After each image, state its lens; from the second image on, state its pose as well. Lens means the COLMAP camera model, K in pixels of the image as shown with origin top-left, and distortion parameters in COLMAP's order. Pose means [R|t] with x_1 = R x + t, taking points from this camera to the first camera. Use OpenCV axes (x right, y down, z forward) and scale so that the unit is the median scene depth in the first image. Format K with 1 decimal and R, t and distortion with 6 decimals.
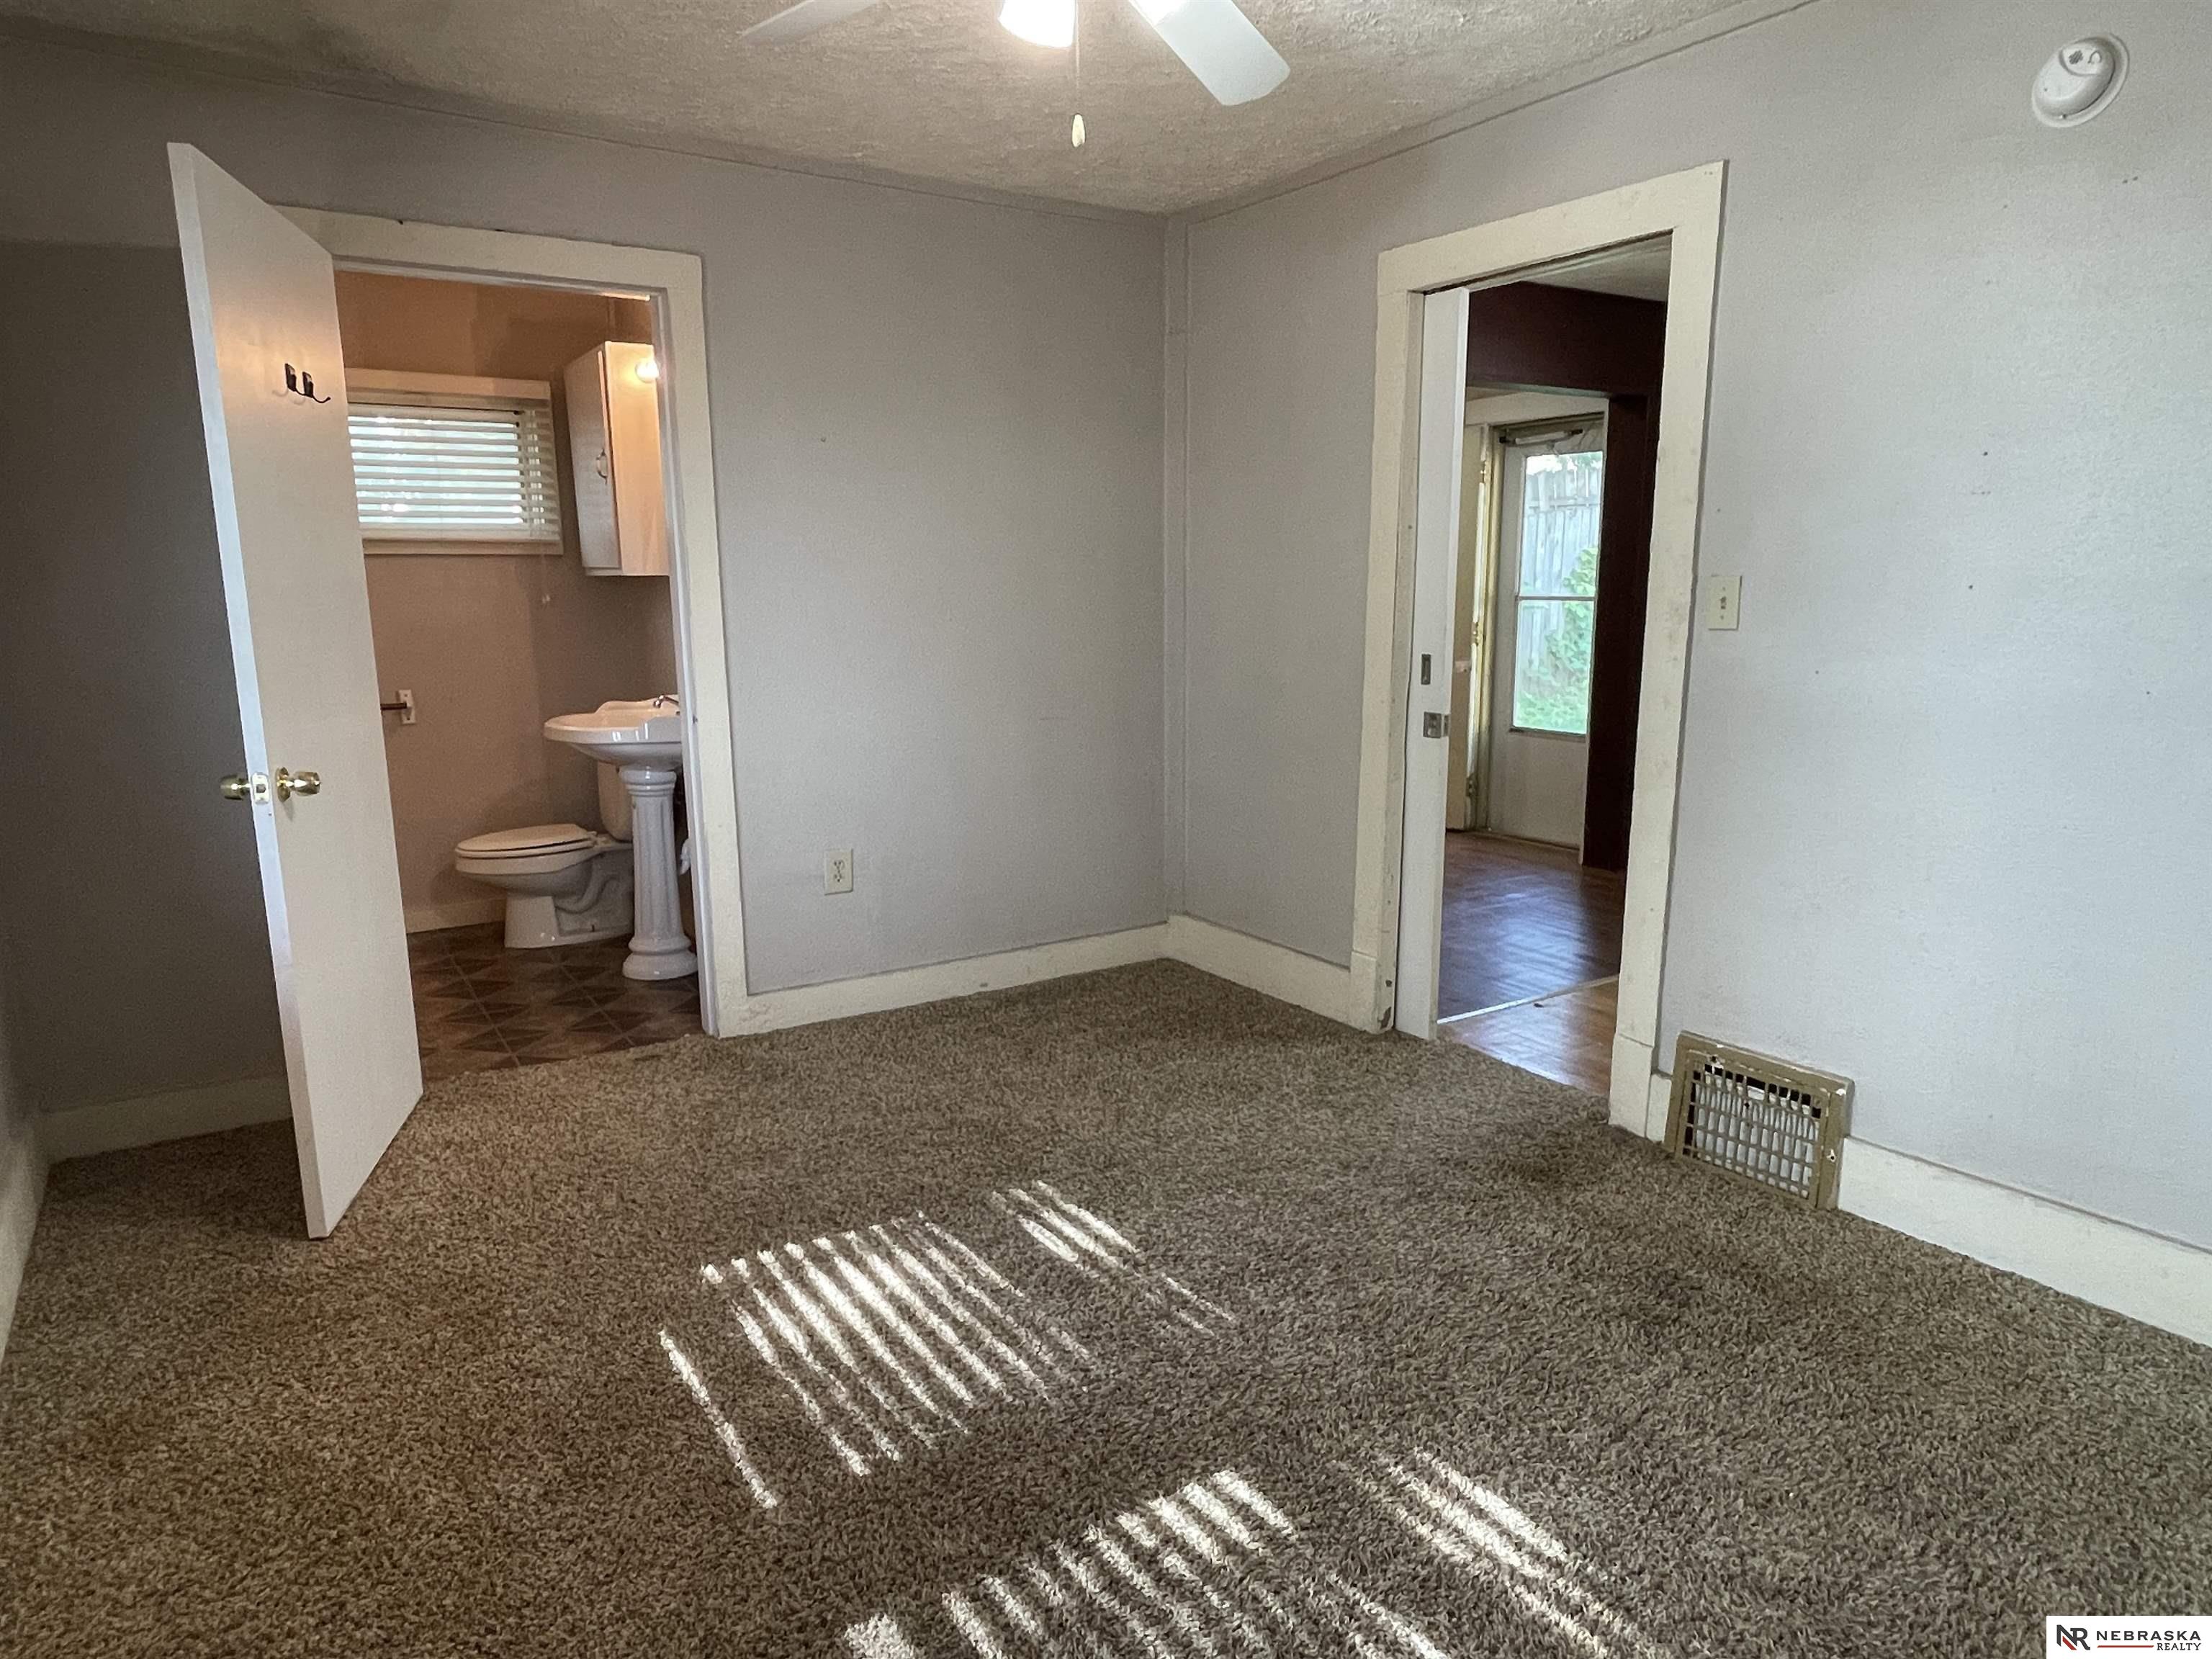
lens RADIAL K [[1353.9, 0, 1103.7], [0, 1353.9, 840.8], [0, 0, 1]] dist [0.002676, -0.000808]
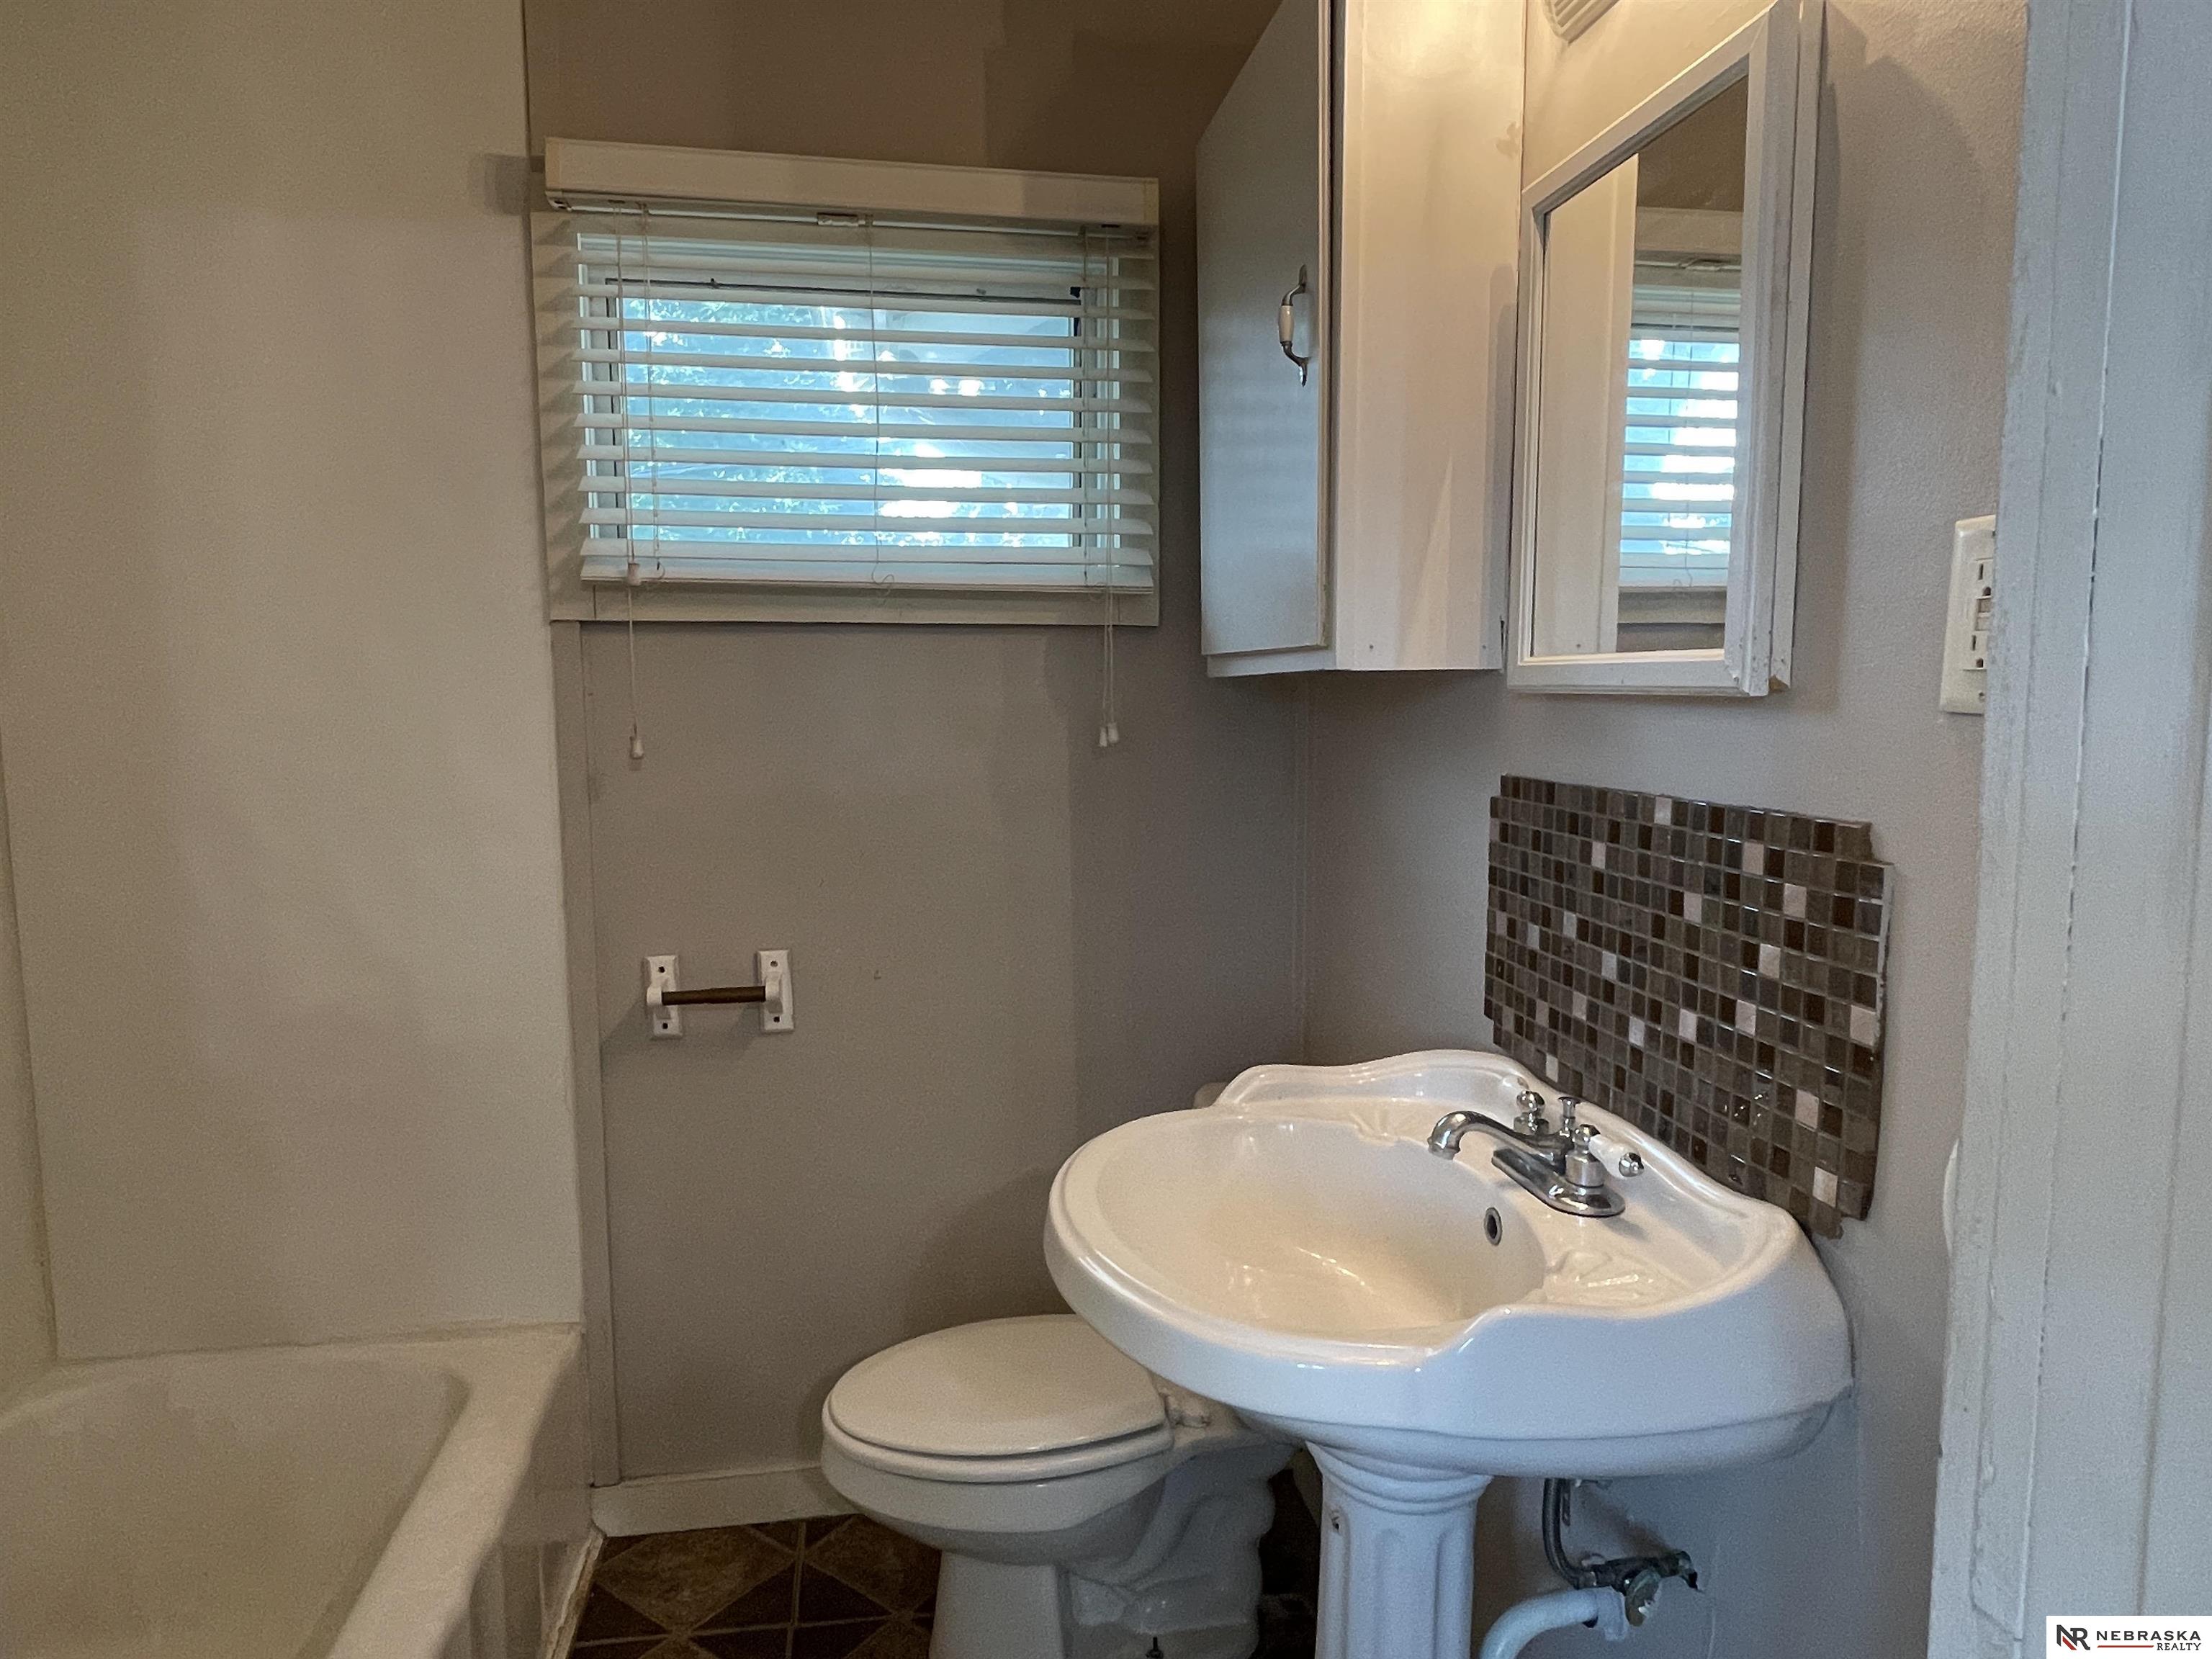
lens RADIAL K [[1353.9, 0, 1099.9], [0, 1353.9, 829.2], [0, 0, 1]] dist [0.002676, -0.000808]
pose [[0.919673, 0.041574, -0.390477, -0.266384], [-0.077766, 0.993968, -0.077330, -0.123742], [0.384907, 0.101484, 0.917359, 0.658261]]
